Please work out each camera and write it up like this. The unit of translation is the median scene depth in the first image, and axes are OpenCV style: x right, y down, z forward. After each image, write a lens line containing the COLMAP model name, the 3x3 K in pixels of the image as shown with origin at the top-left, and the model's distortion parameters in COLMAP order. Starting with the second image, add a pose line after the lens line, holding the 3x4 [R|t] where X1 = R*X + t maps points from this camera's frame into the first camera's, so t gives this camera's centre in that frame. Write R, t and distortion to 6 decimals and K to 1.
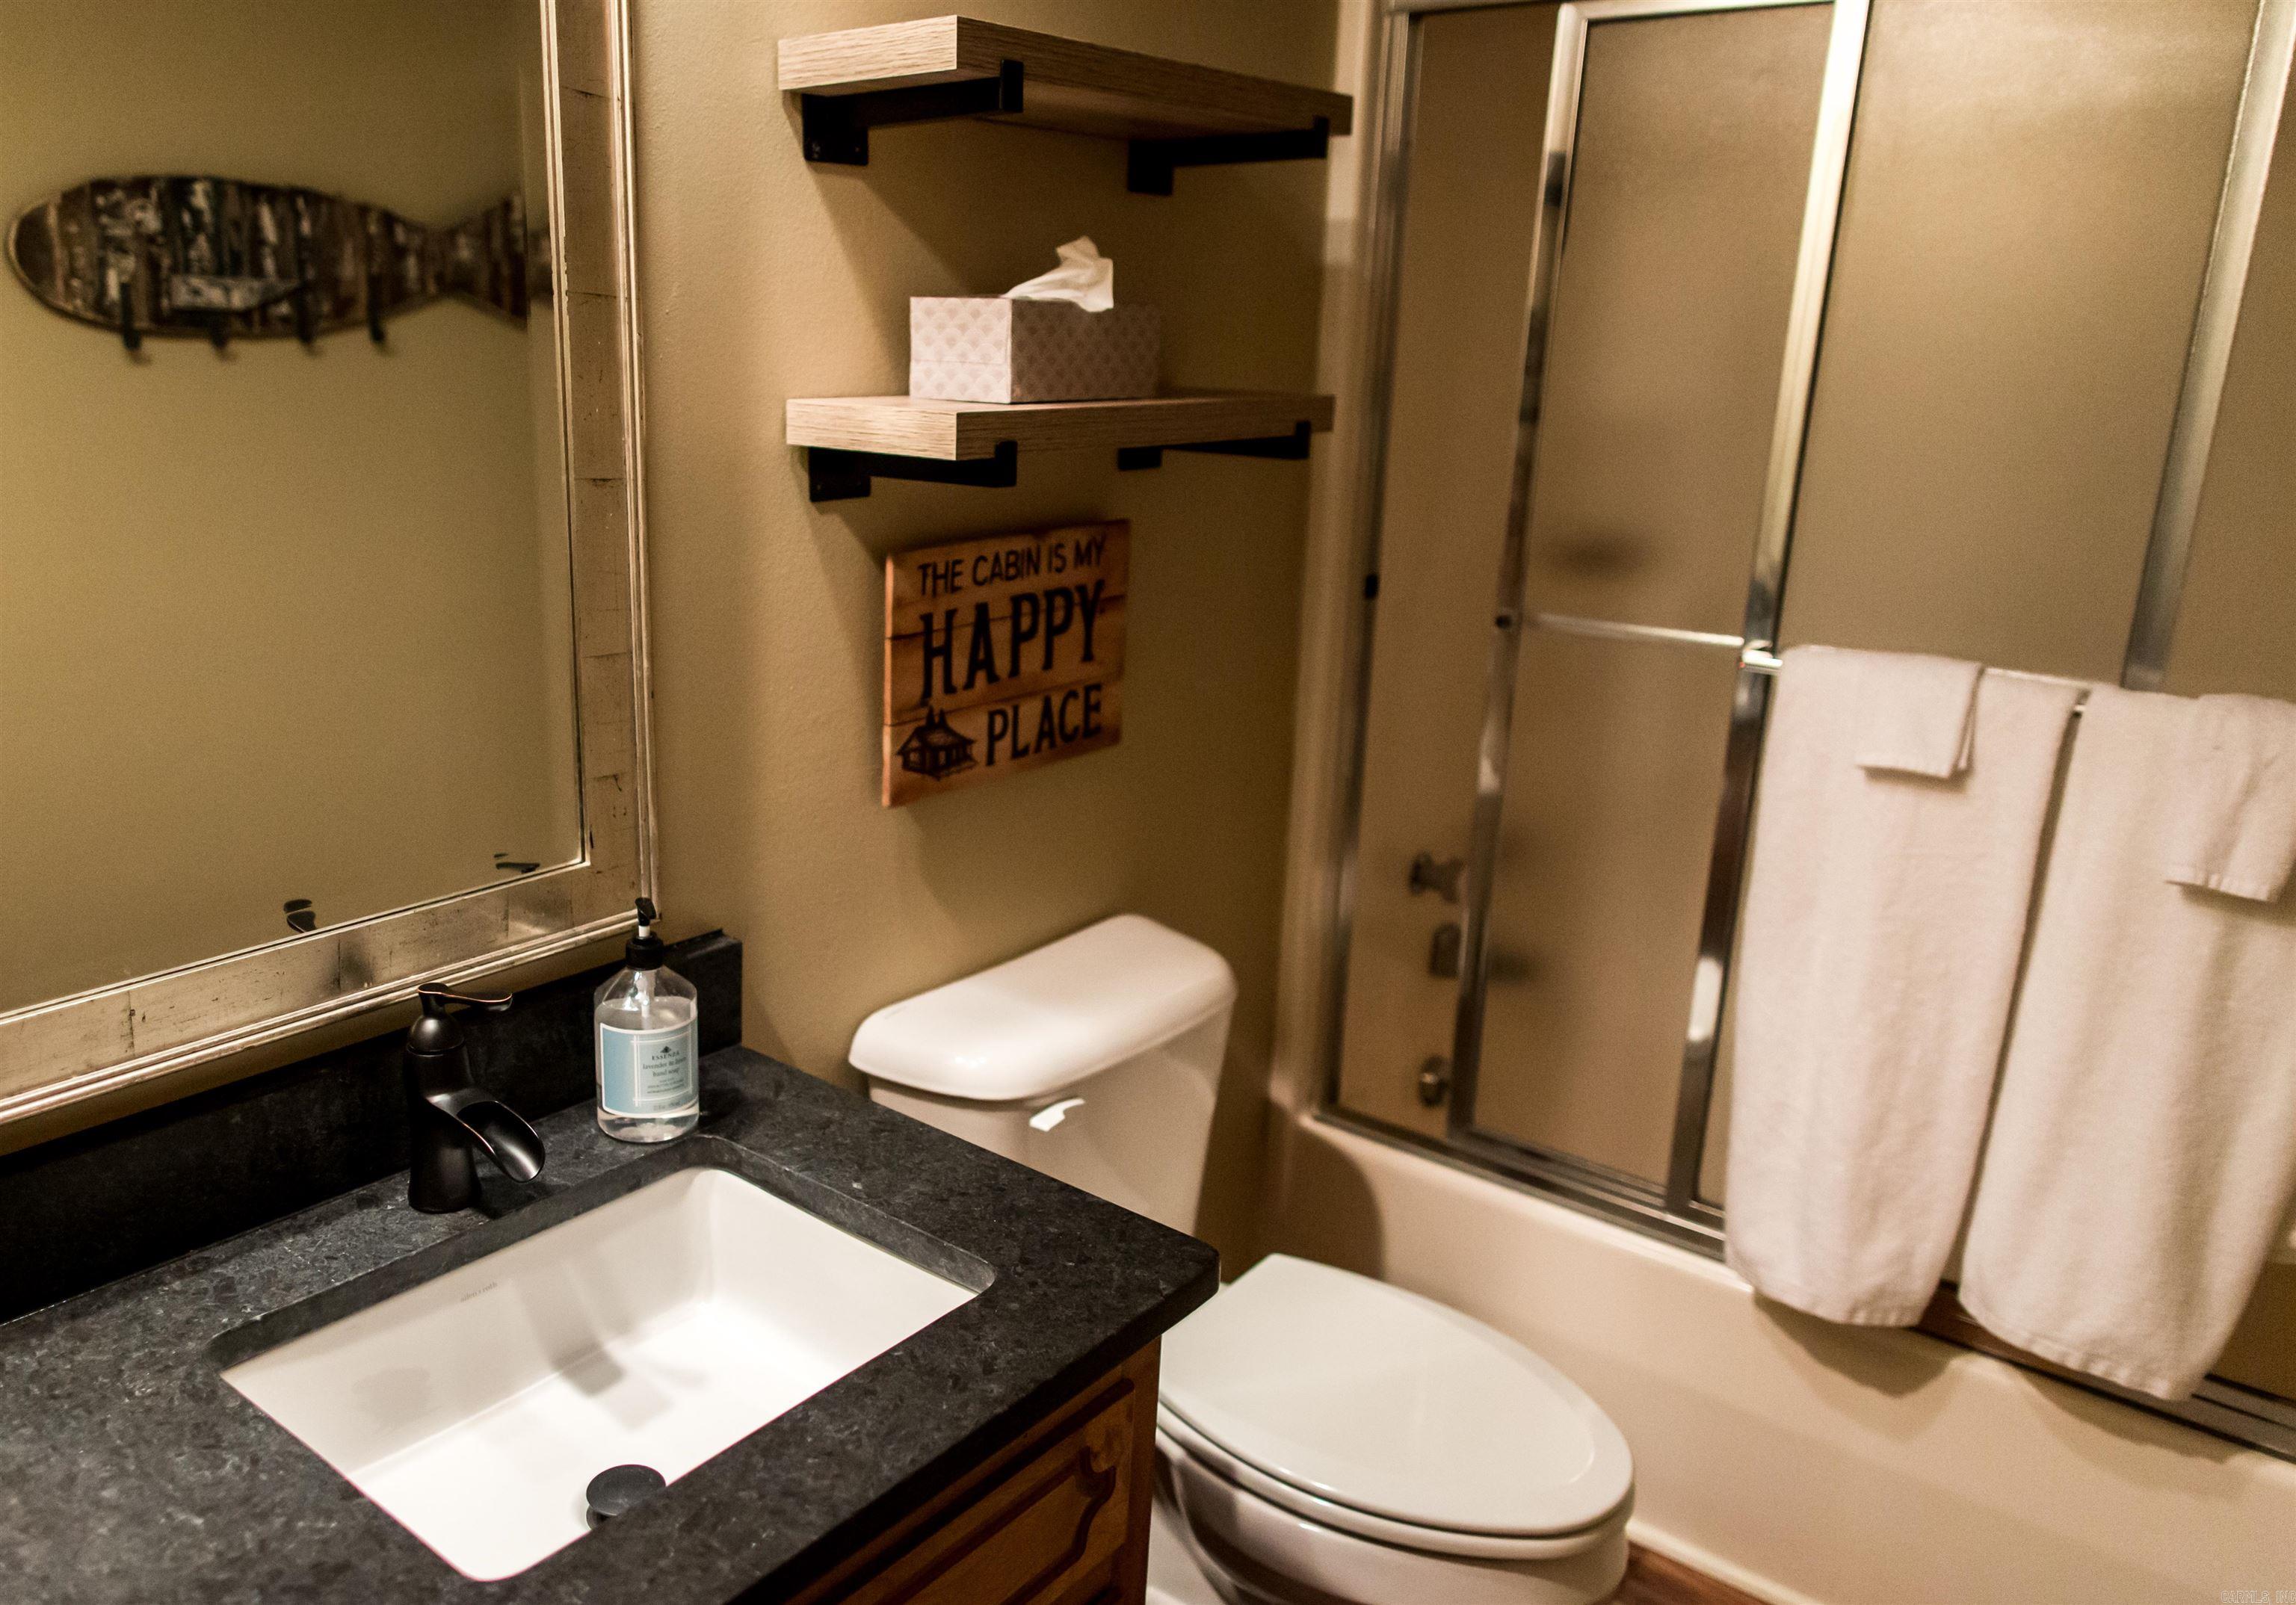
lens RADIAL K [[1753.4, 0, 990.4], [0, 1753.4, 803.9], [0, 0, 1]] dist [0.003708, 0.003076]
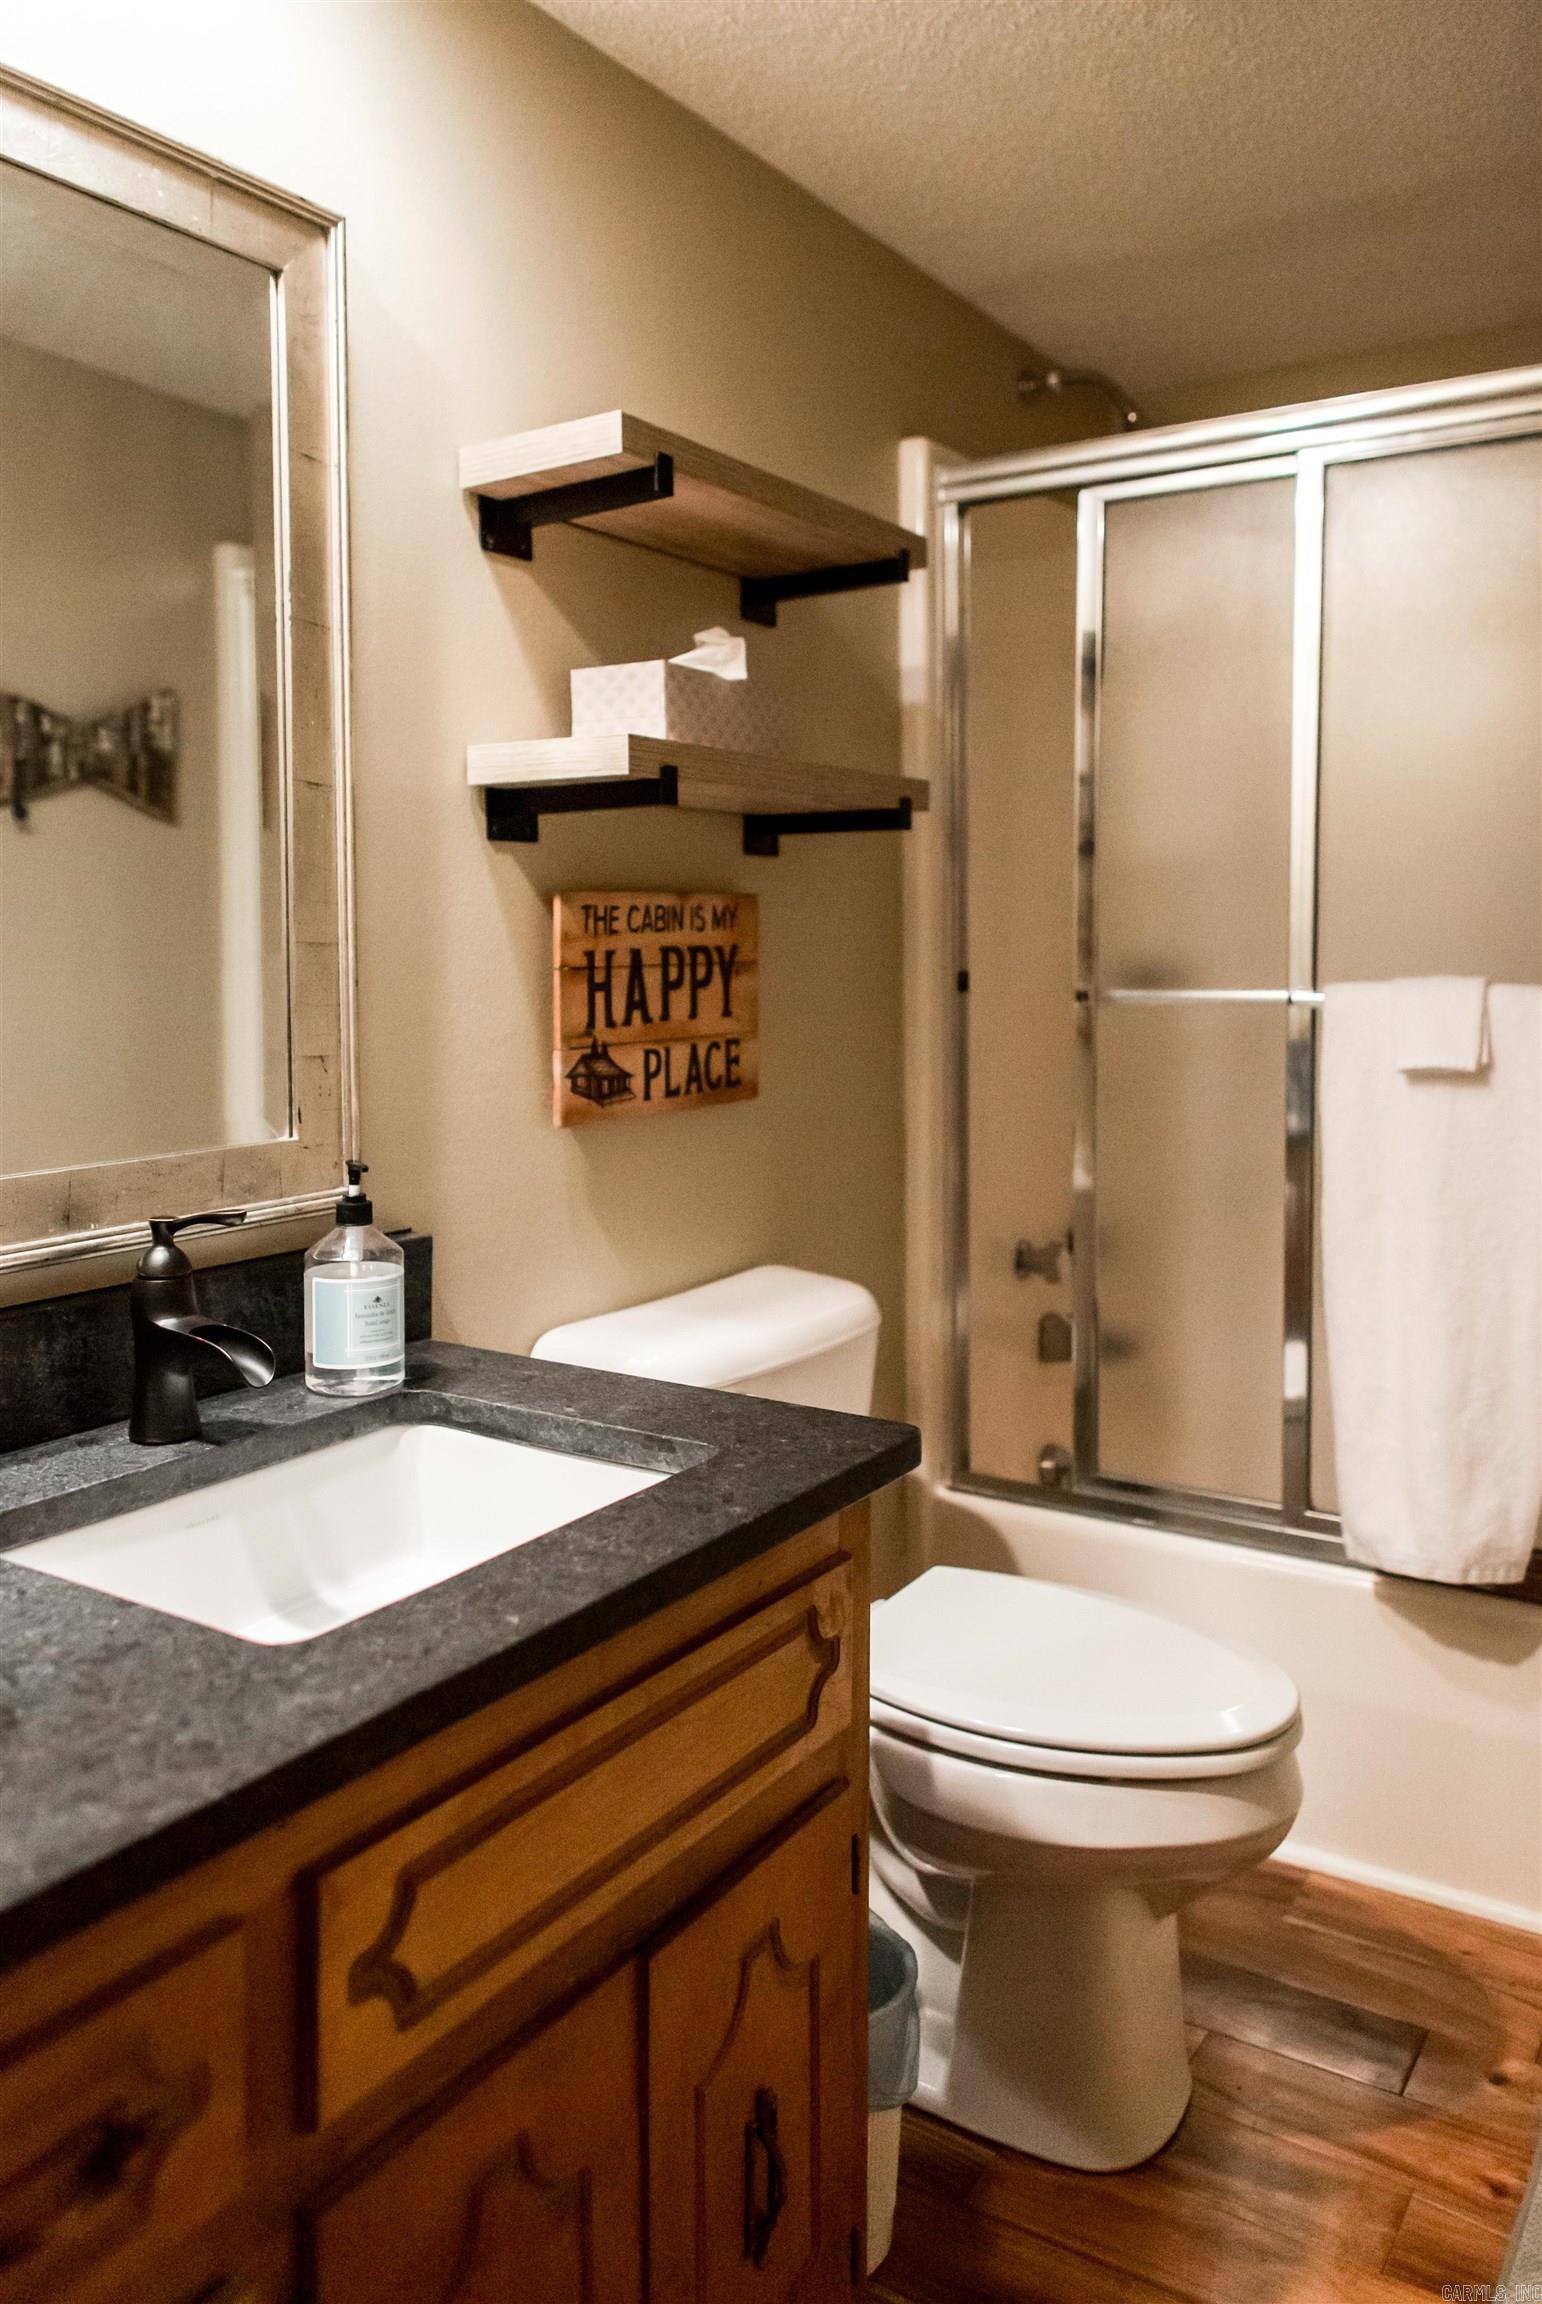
lens RADIAL K [[1702.3, 0, 771.1], [0, 1702.3, 1013.1], [0, 0, 1]] dist [0.002246, -0.003477]
pose [[0.990478, -0.029914, 0.134380, -0.064357], [0.059320, 0.973580, -0.220505, 0.163028], [-0.124234, 0.226377, 0.966085, -0.038576]]
